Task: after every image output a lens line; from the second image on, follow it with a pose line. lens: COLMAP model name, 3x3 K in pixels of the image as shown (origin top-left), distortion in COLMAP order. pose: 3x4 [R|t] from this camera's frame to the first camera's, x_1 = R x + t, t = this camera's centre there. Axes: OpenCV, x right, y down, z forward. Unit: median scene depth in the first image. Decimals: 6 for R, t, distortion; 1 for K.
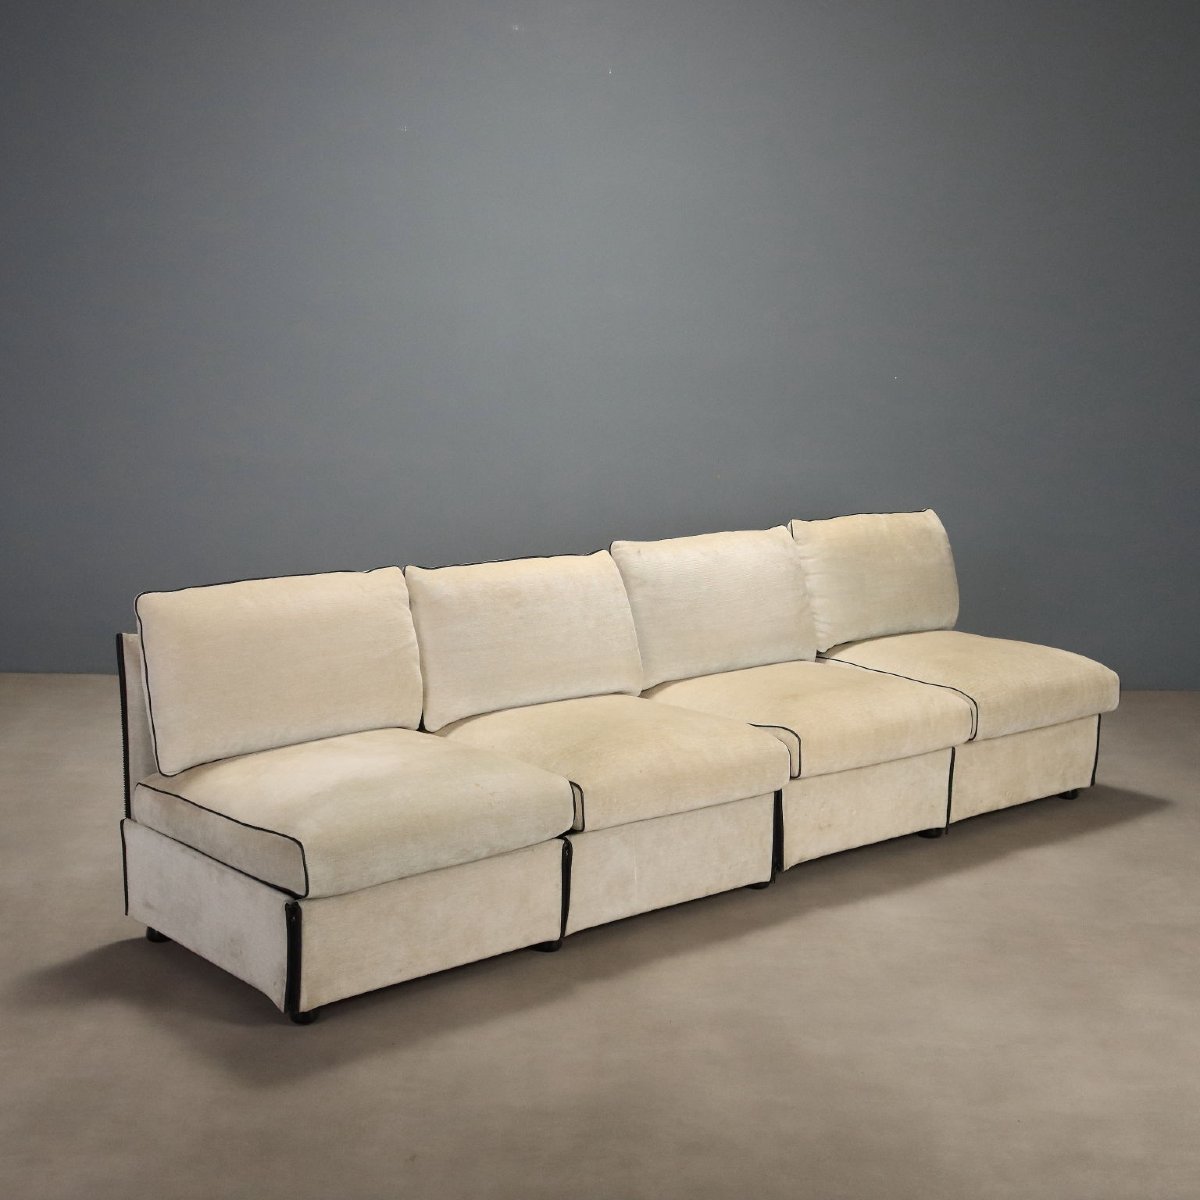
lens RADIAL K [[1807.8, 0, 597.2], [0, 1807.8, 602.2], [0, 0, 1]] dist [-0.005471, 0.000000]
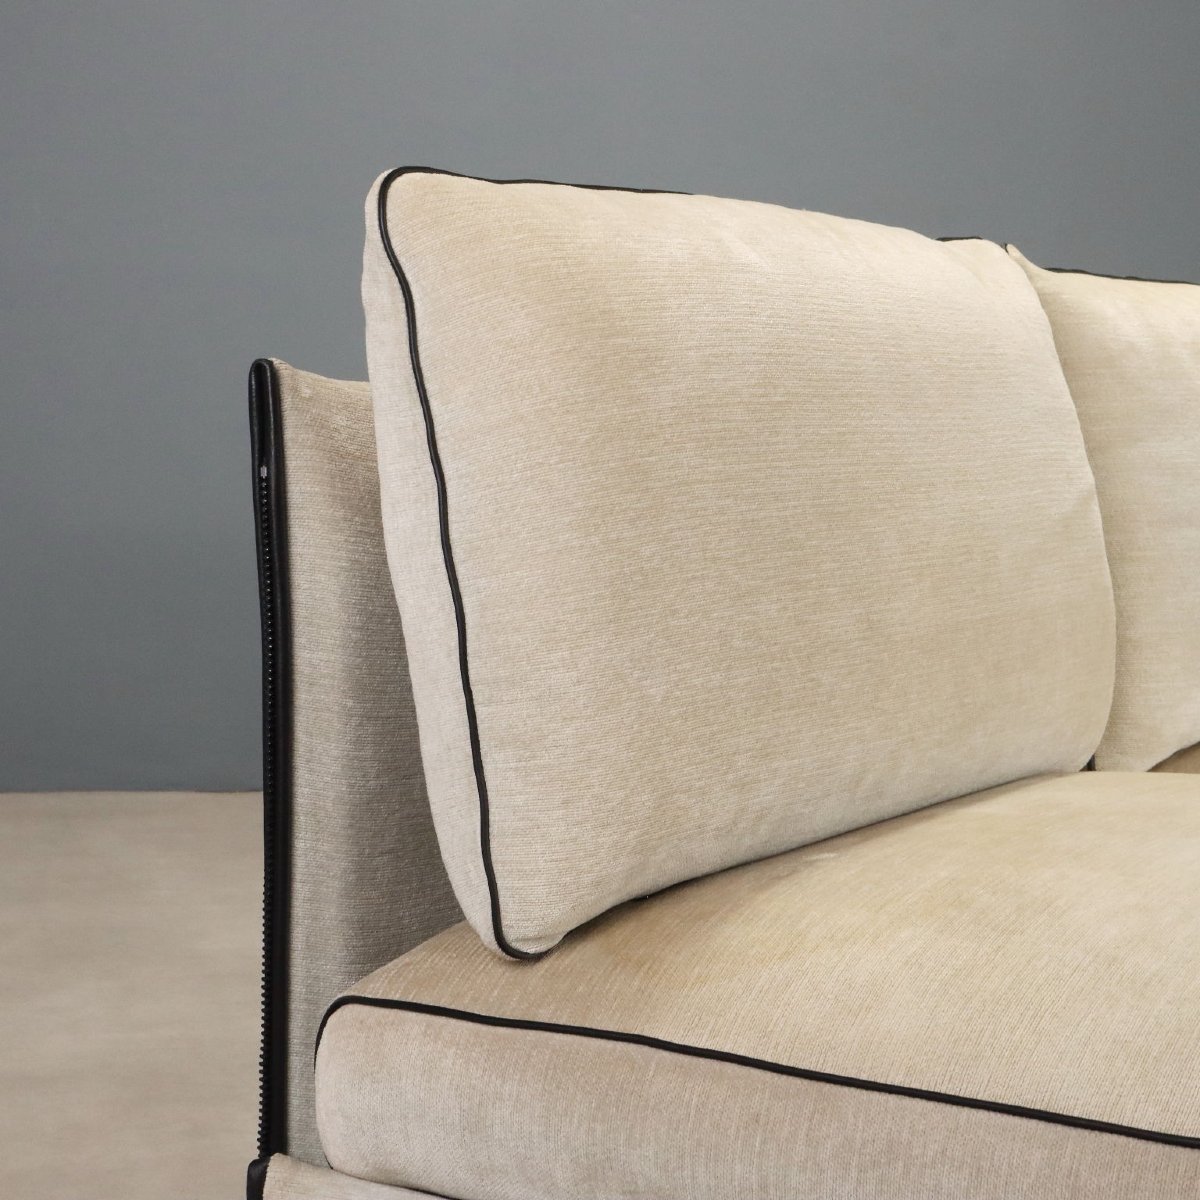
lens RADIAL K [[2552.5, 0, 597.5], [0, 2552.5, 601.9], [0, 0, 1]] dist [0.002845, 0.000000]
pose [[0.967345, -0.012156, 0.253170, -0.302555], [0.030369, 0.997212, -0.068159, 0.071673], [-0.251636, 0.073622, 0.965018, 0.661997]]
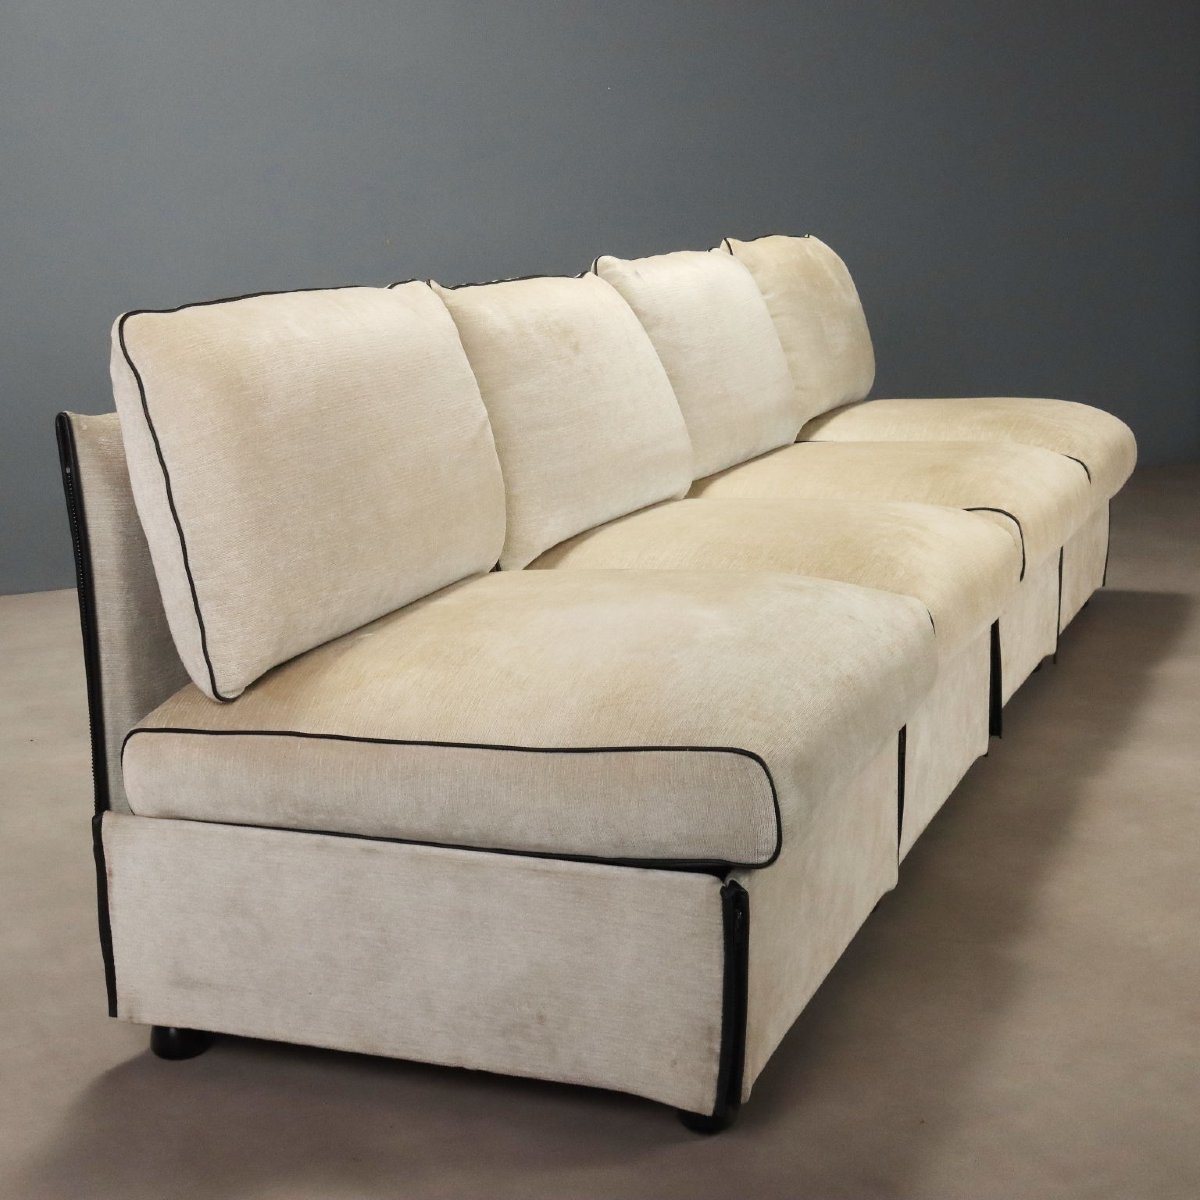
lens RADIAL K [[2064.9, 0, 600.0], [0, 2064.9, 606.9], [0, 0, 1]] dist [-0.012311, 0.000000]
pose [[0.878038, -0.127742, 0.461229, -0.386972], [0.114223, 0.991804, 0.057245, 0.051101], [-0.464761, 0.002420, 0.885433, 0.466297]]
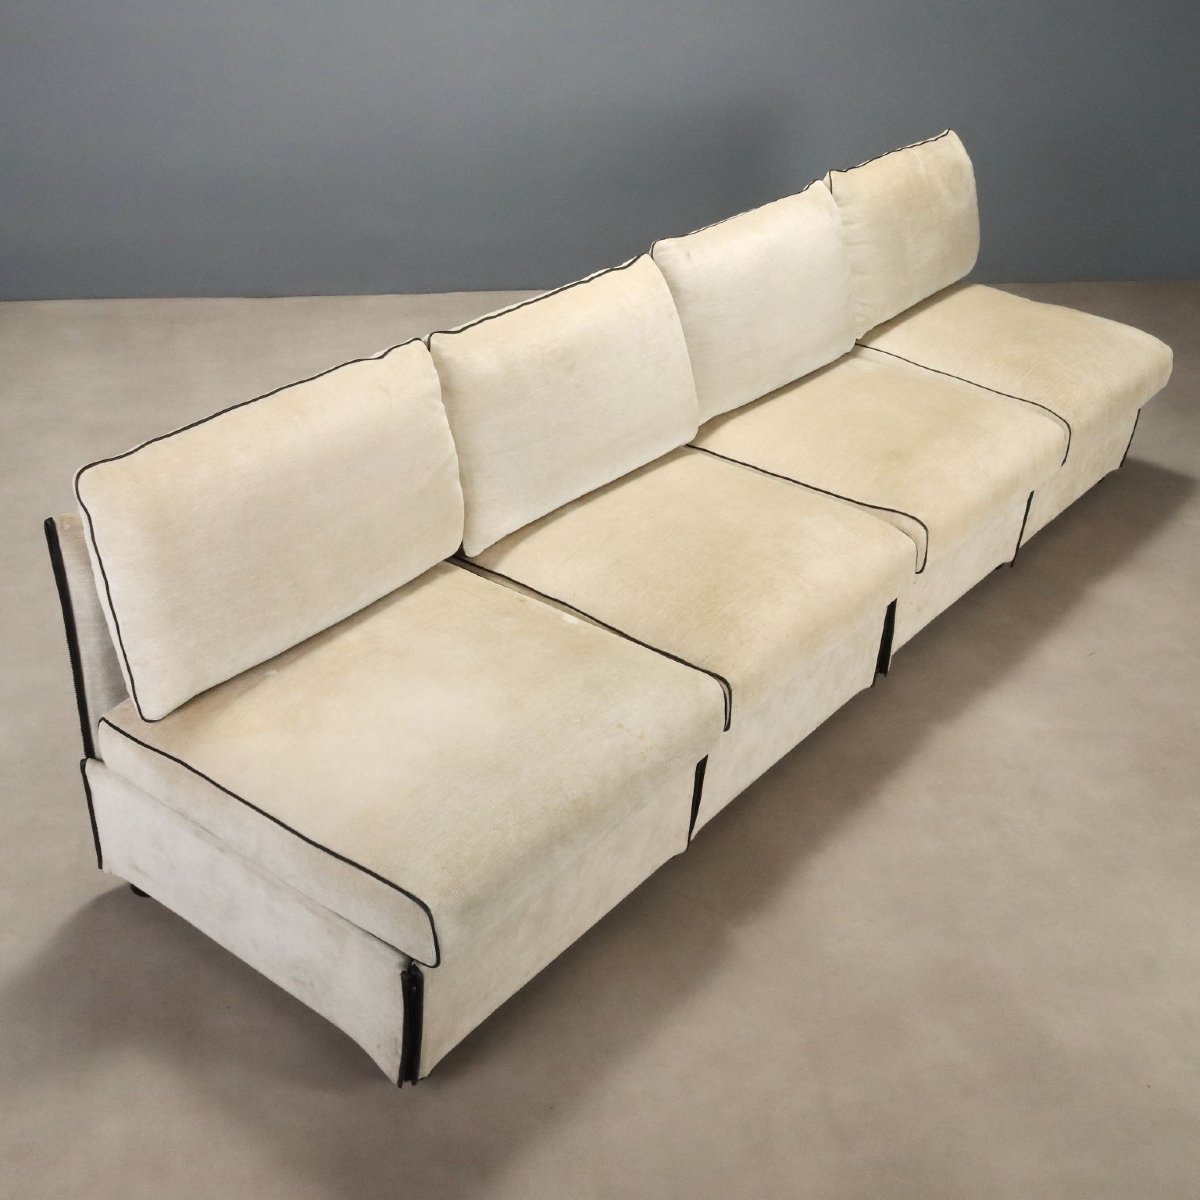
lens RADIAL K [[1523.4, 0, 610.4], [0, 1523.4, 596.3], [0, 0, 1]] dist [-0.021274, 0.000000]
pose [[0.977817, -0.068984, 0.197775, -0.174432], [-0.011209, 0.925625, 0.378275, -0.163480], [-0.209160, -0.372100, 0.904319, 0.447646]]
